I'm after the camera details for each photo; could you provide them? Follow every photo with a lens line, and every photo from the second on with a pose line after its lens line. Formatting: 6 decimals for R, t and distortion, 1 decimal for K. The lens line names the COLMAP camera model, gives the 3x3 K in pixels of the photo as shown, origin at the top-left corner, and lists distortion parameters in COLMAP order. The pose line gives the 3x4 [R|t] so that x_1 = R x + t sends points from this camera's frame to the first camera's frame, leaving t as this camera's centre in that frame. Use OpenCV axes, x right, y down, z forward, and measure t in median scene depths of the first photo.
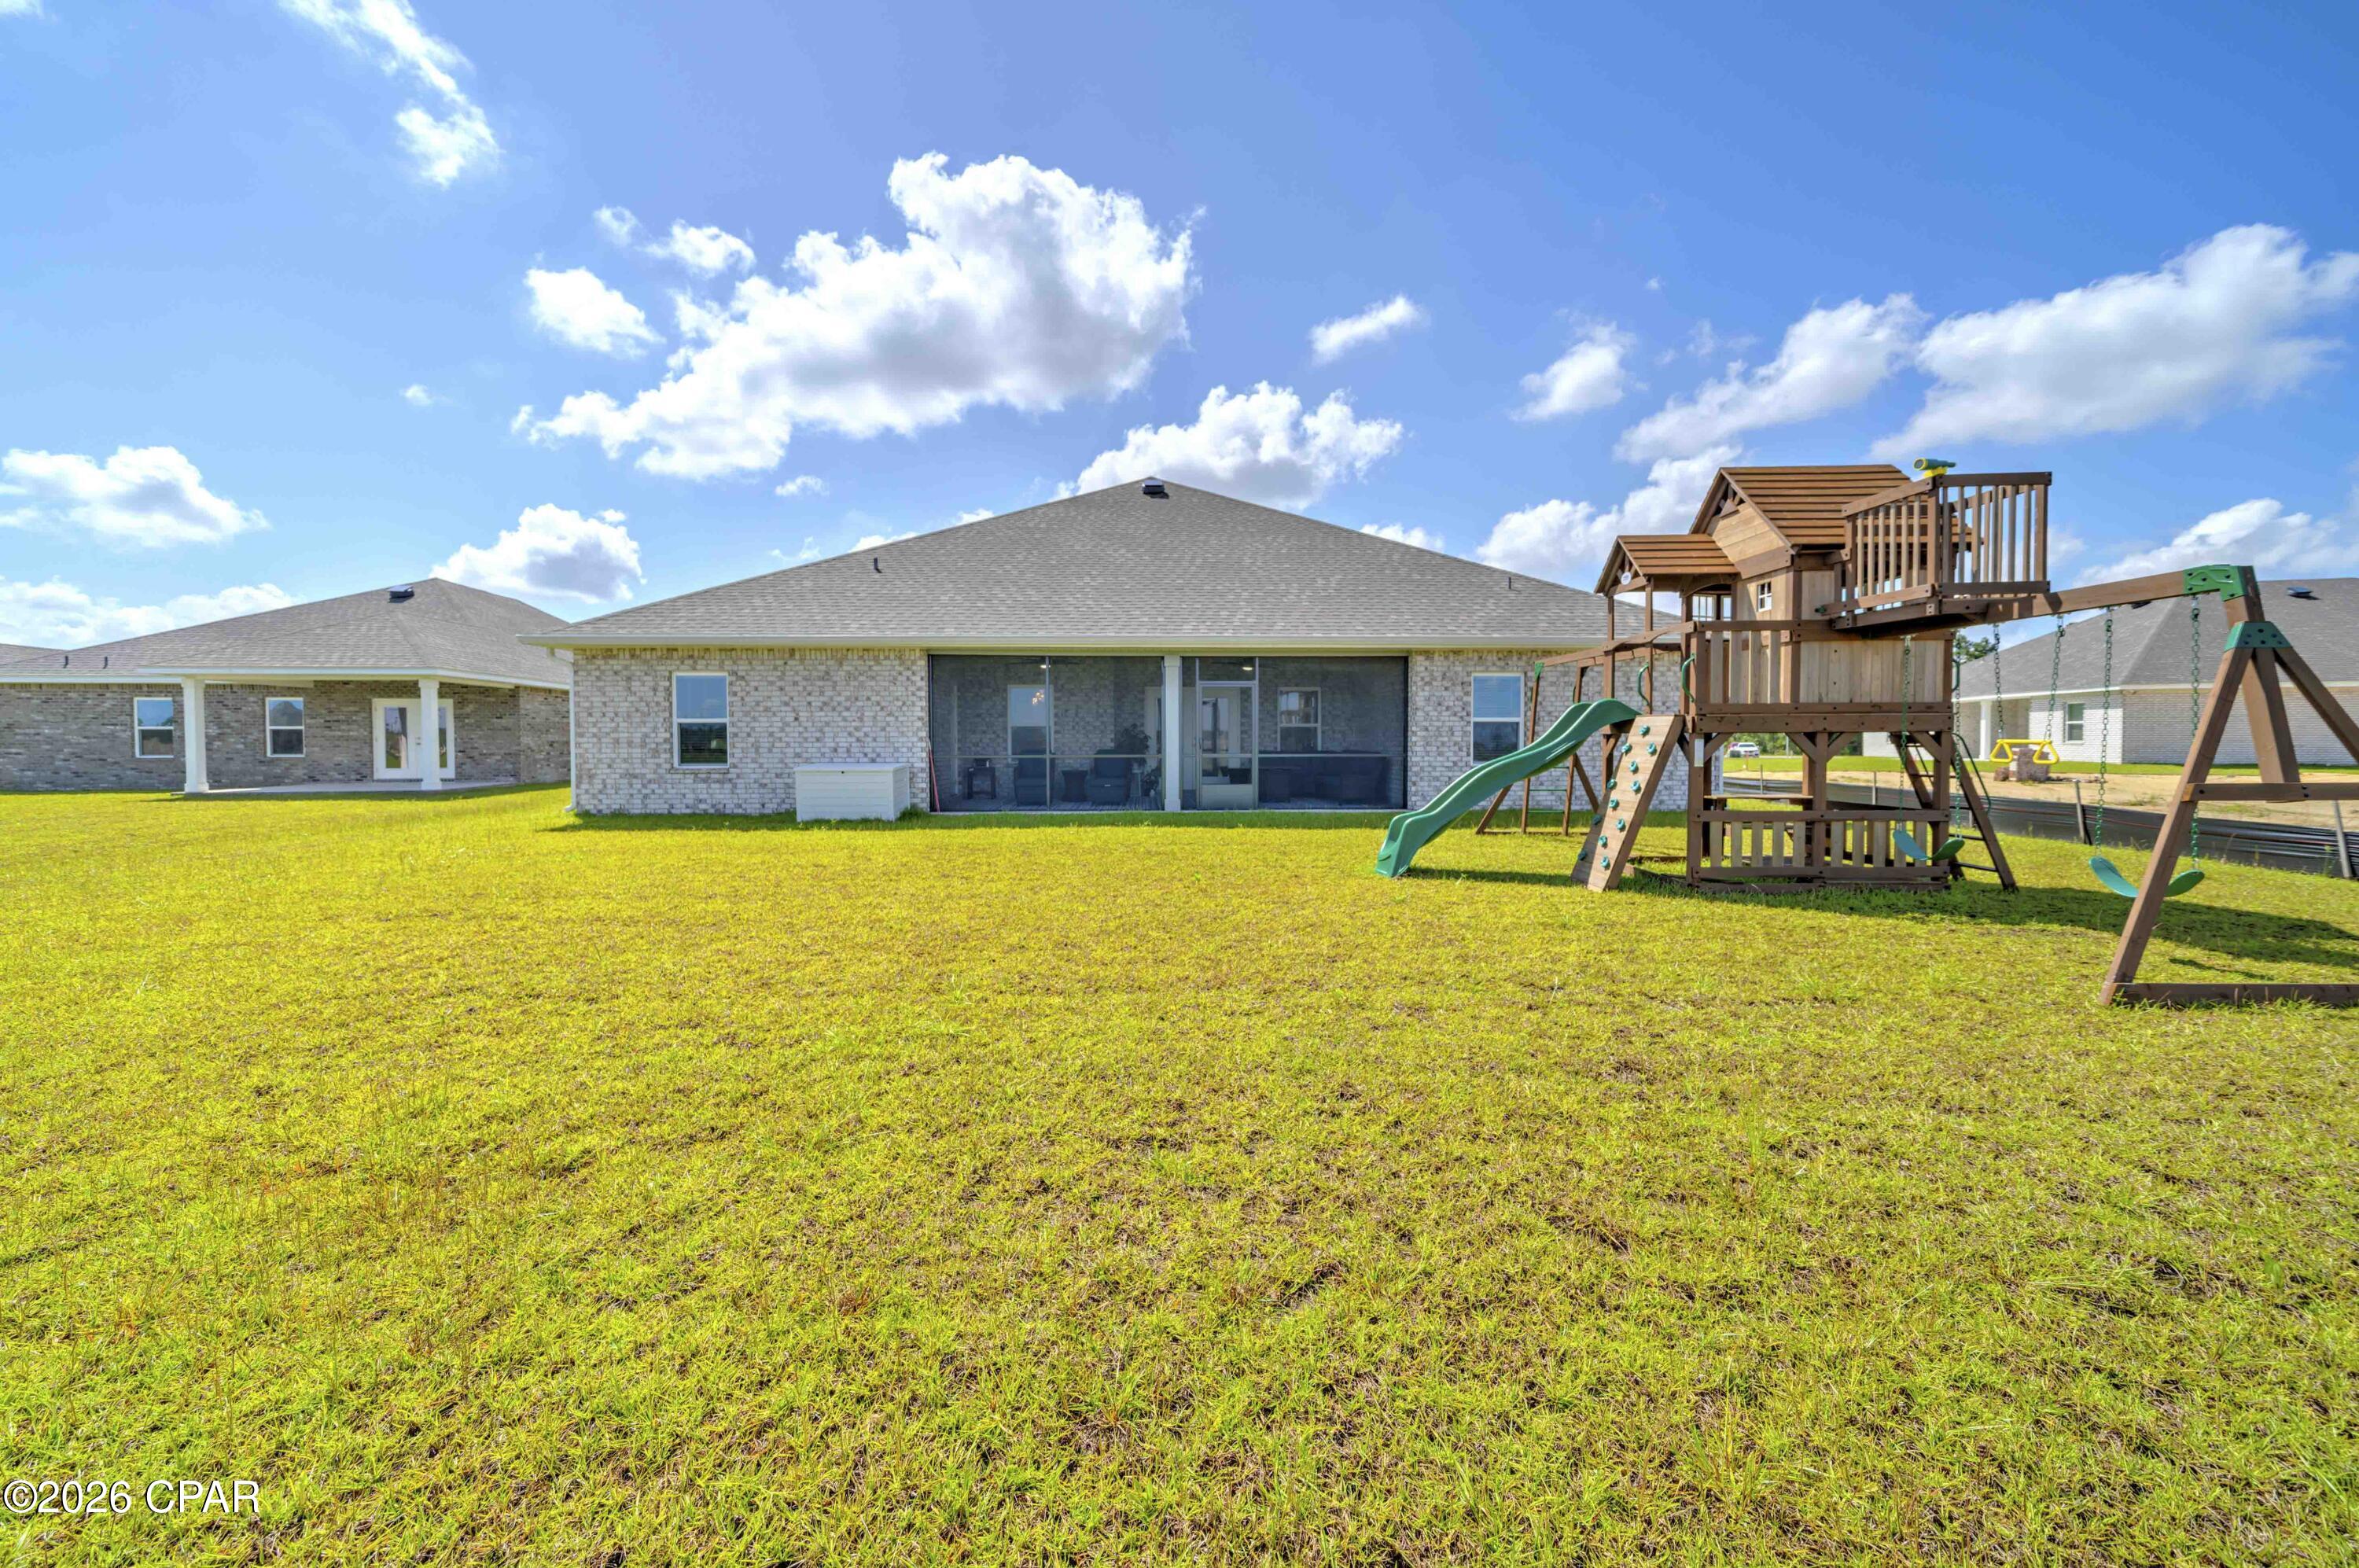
lens RADIAL K [[817.1, 0, 1178.2], [0, 817.1, 770.3], [0, 0, 1]] dist [-0.000635, 0.000277]
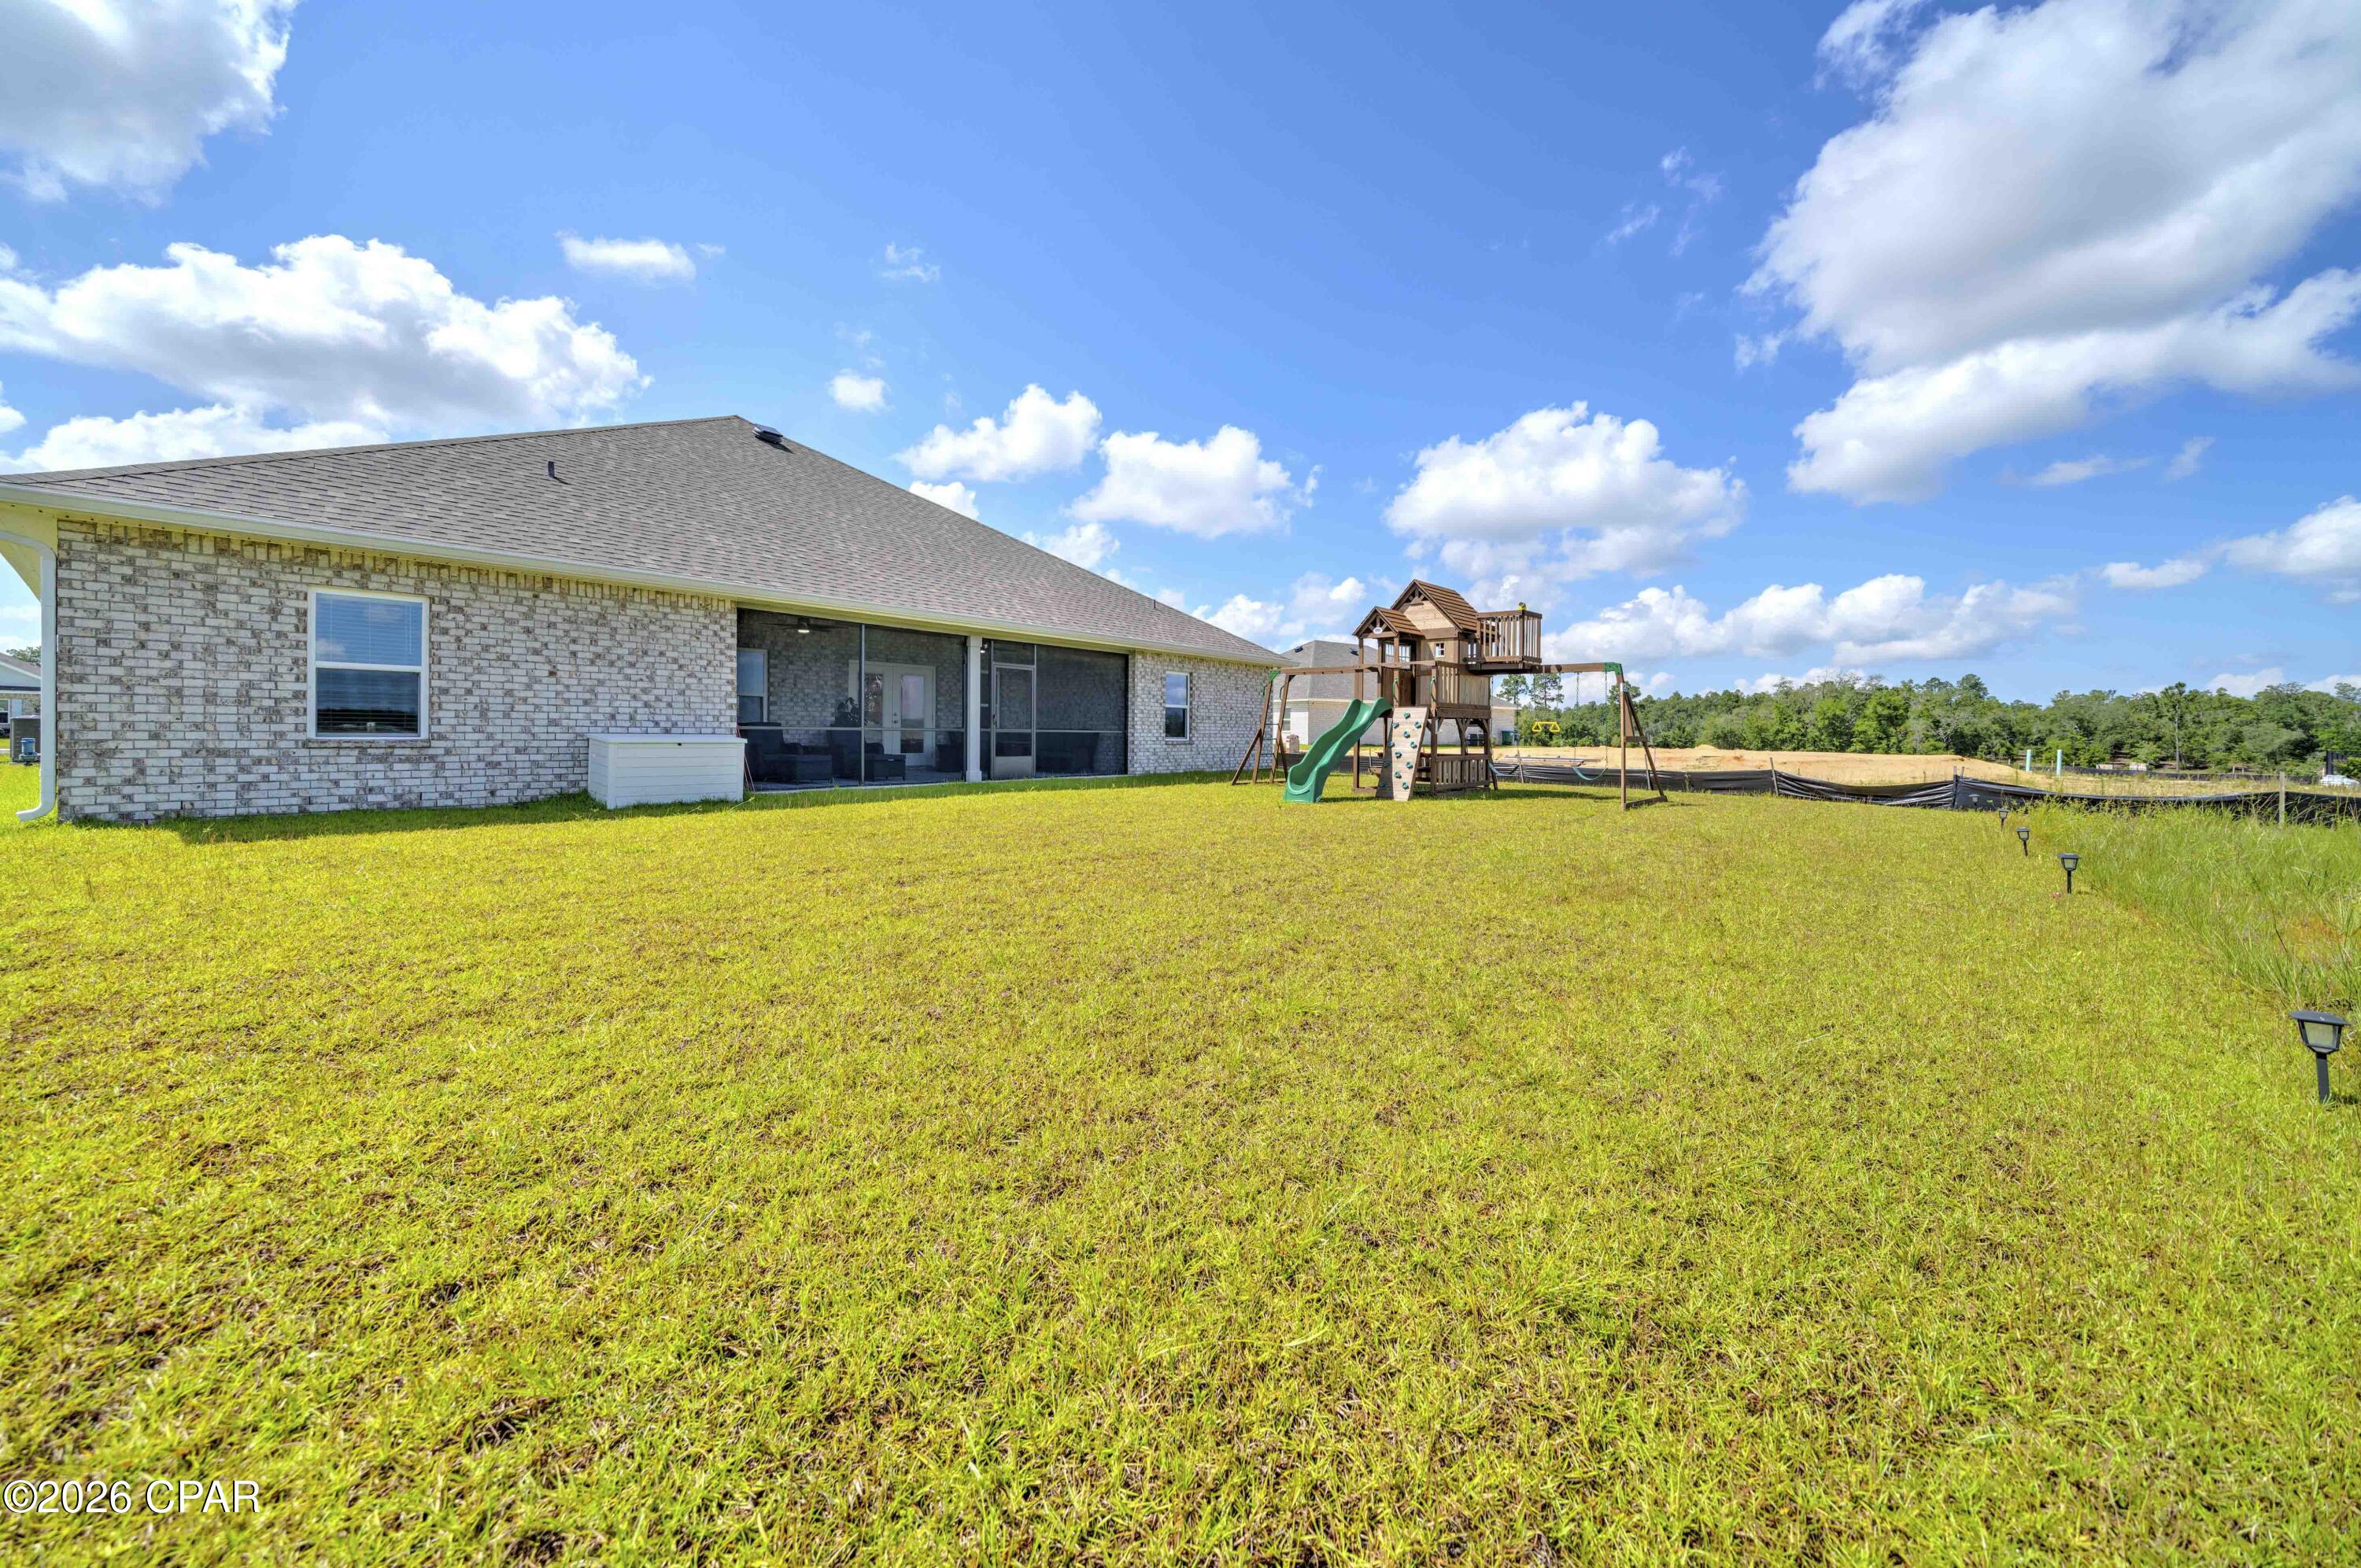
lens RADIAL K [[817.6, 0, 1148.8], [0, 817.6, 746.0], [0, 0, 1]] dist [-0.000635, 0.000277]
pose [[0.664348, -0.004992, 0.747406, -0.662832], [0.012018, 0.999920, -0.004003, 0.012381], [-0.747327, 0.011642, 0.664355, 0.105370]]
